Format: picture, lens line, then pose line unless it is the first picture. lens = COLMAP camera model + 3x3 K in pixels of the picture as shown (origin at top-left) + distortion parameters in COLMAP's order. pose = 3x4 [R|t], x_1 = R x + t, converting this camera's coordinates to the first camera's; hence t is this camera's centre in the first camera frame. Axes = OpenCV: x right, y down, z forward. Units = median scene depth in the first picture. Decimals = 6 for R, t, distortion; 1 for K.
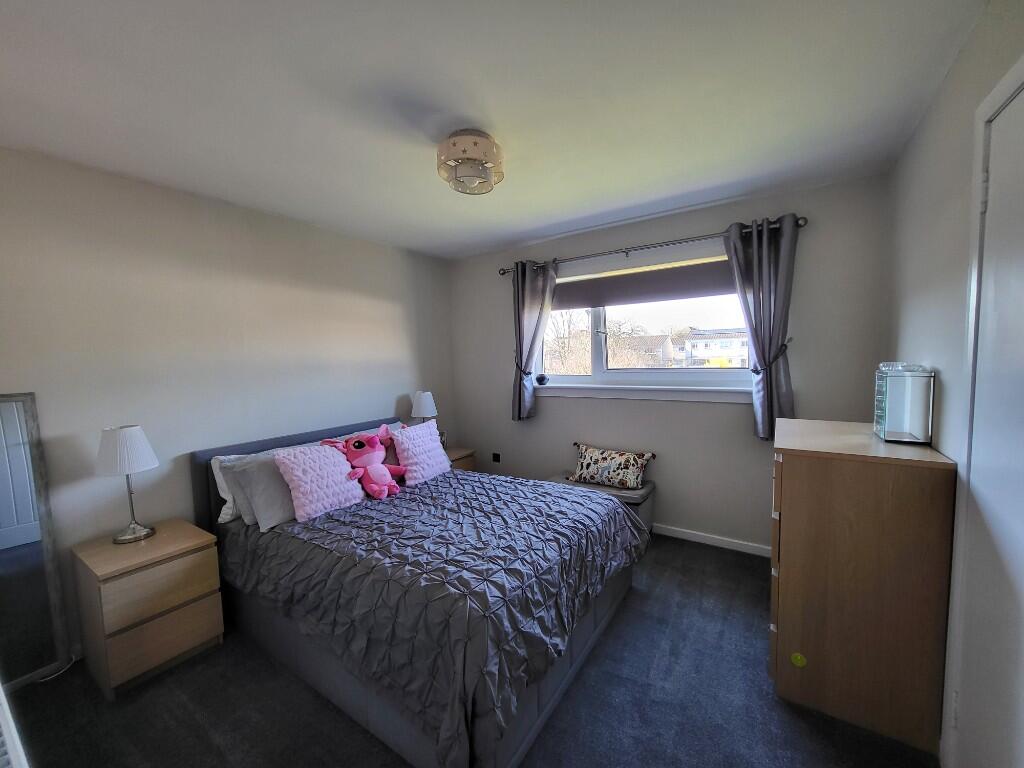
lens RADIAL K [[408.1, 0, 519.8], [0, 408.1, 382.6], [0, 0, 1]] dist [0.000124, -0.000076]
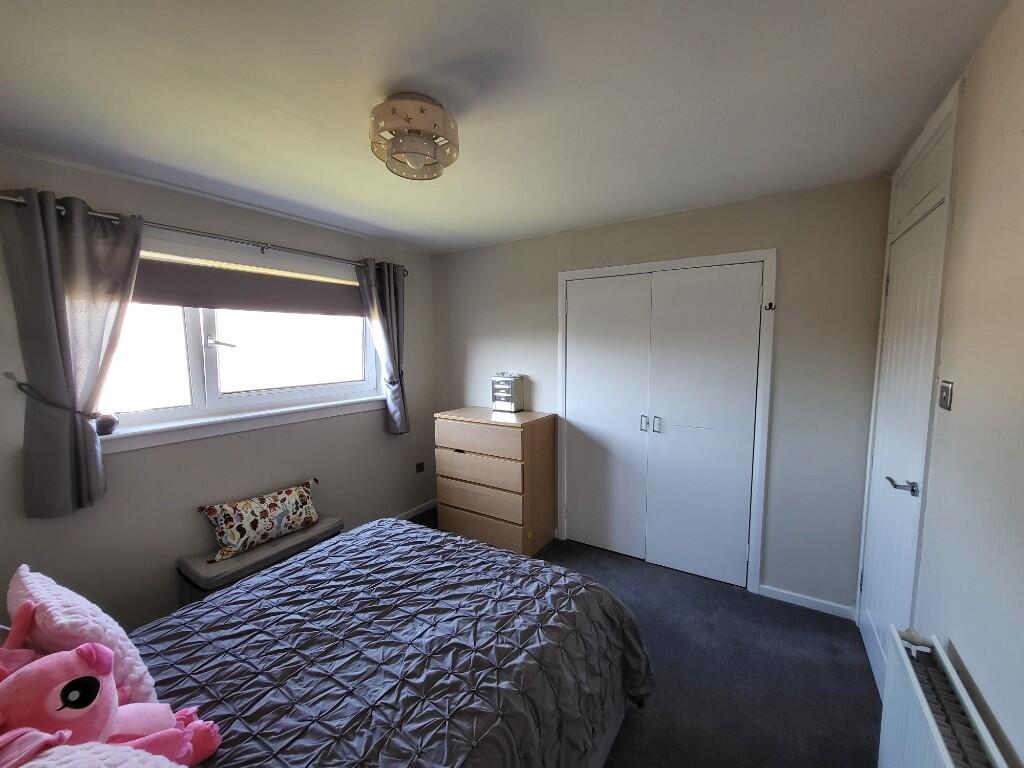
lens RADIAL K [[403.1, 0, 515.2], [0, 403.1, 386.5], [0, 0, 1]] dist [0.000124, -0.000183]
pose [[-0.002364, -0.077678, 0.996976, -0.624261], [0.071287, 0.994429, 0.077649, -0.079568], [-0.997453, 0.071254, 0.003186, 0.575741]]
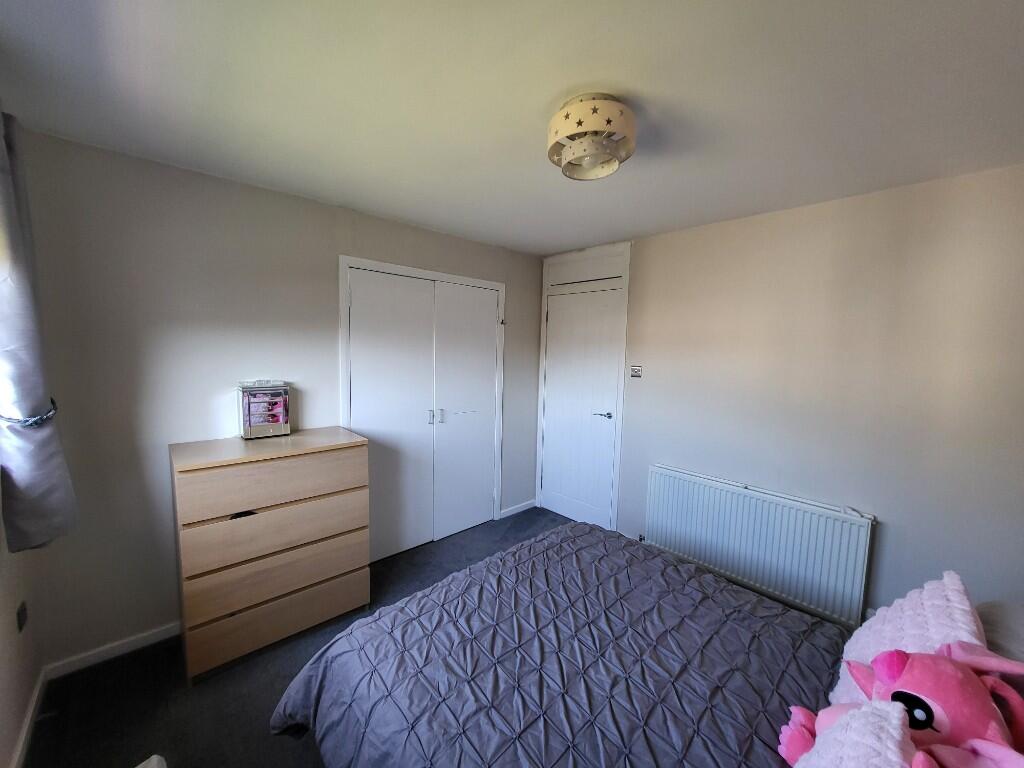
lens RADIAL K [[403.1, 0, 515.2], [0, 403.1, 386.5], [0, 0, 1]] dist [0.000124, -0.000183]
pose [[-0.969480, -0.025363, 0.243854, -0.123211], [0.011877, 0.988608, 0.150043, -0.131871], [-0.244882, 0.148360, -0.958135, 1.245346]]
